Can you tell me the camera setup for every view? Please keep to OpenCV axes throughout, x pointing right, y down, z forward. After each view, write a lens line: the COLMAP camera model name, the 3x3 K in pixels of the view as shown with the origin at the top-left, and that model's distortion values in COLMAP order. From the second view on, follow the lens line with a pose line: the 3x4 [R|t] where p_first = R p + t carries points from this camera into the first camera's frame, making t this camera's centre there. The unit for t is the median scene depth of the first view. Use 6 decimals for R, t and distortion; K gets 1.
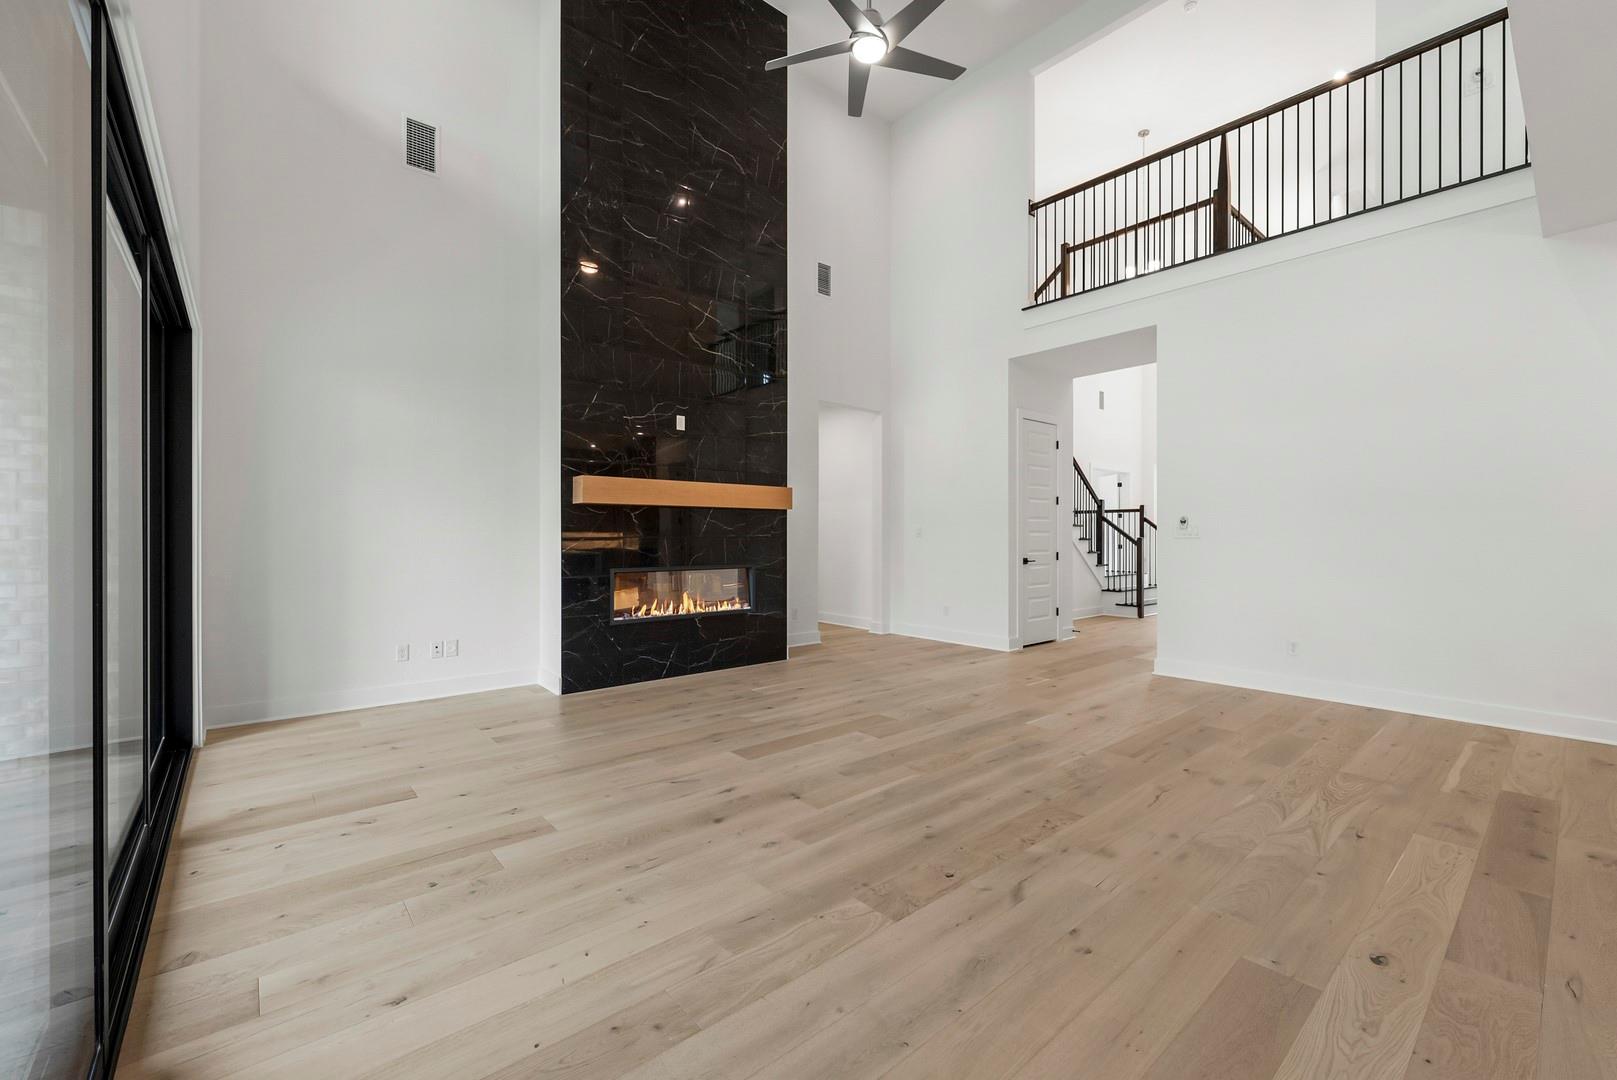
lens RADIAL K [[662.2, 0, 806.9], [0, 662.2, 536.7], [0, 0, 1]] dist [-0.000608, -0.000316]
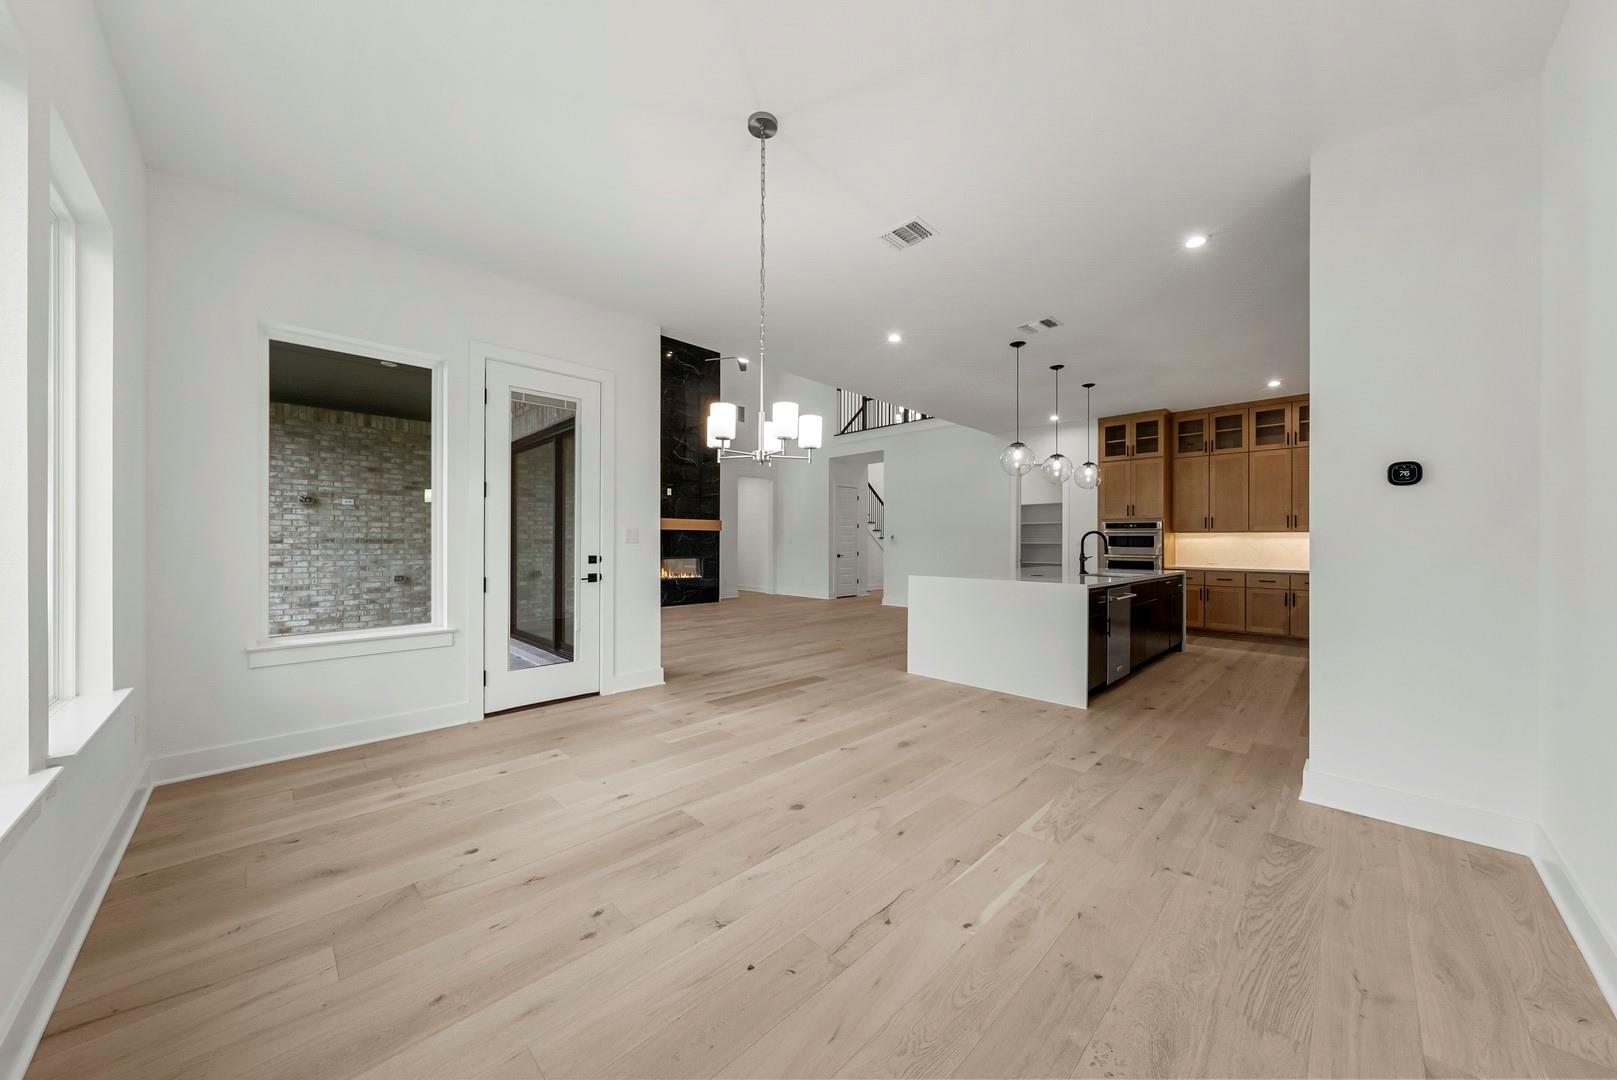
lens RADIAL K [[563.9, 0, 814.0], [0, 563.9, 539.3], [0, 0, 1]] dist [0.002280, -0.000047]
pose [[0.996482, 0.002394, 0.083771, 0.173792], [-0.001349, 0.999921, -0.012524, 0.011657], [-0.083794, 0.012367, 0.996406, -1.191331]]
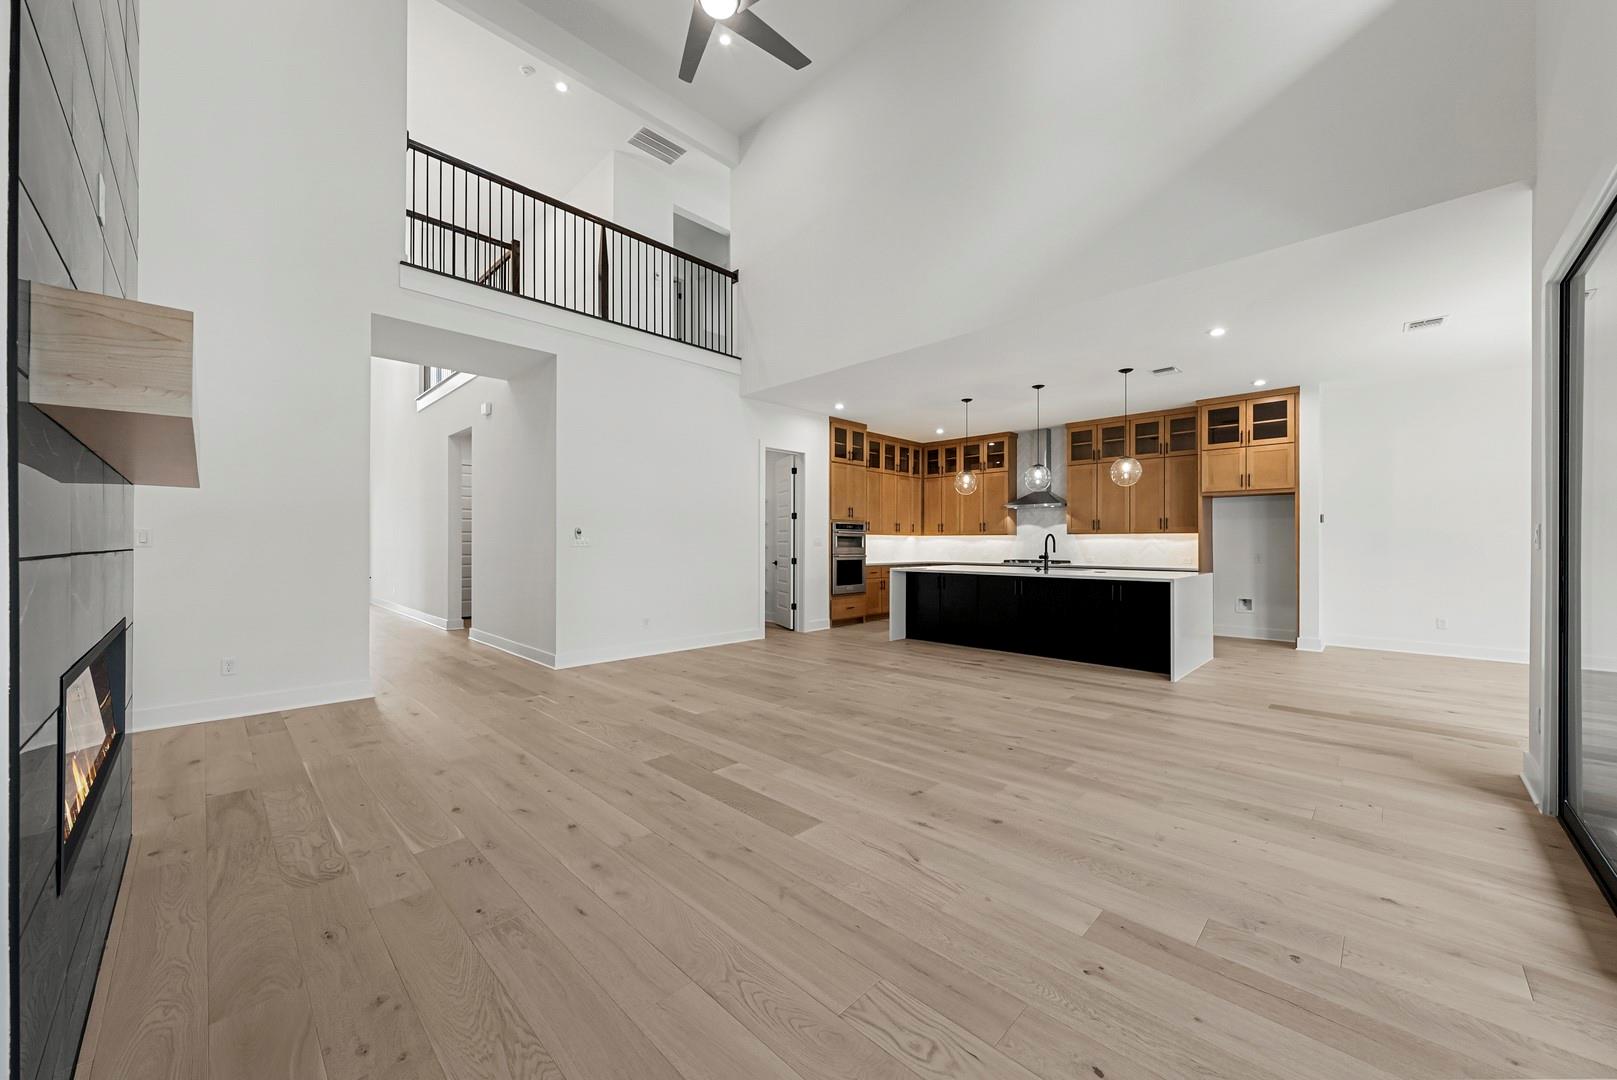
lens RADIAL K [[594.6, 0, 808.8], [0, 594.6, 541.5], [0, 0, 1]] dist [-0.002997, 0.000675]
pose [[-0.085809, 0.000973, 0.996311, -0.703317], [0.003758, 0.999993, -0.000653, -0.005282], [-0.996305, 0.003688, -0.085812, 0.933765]]
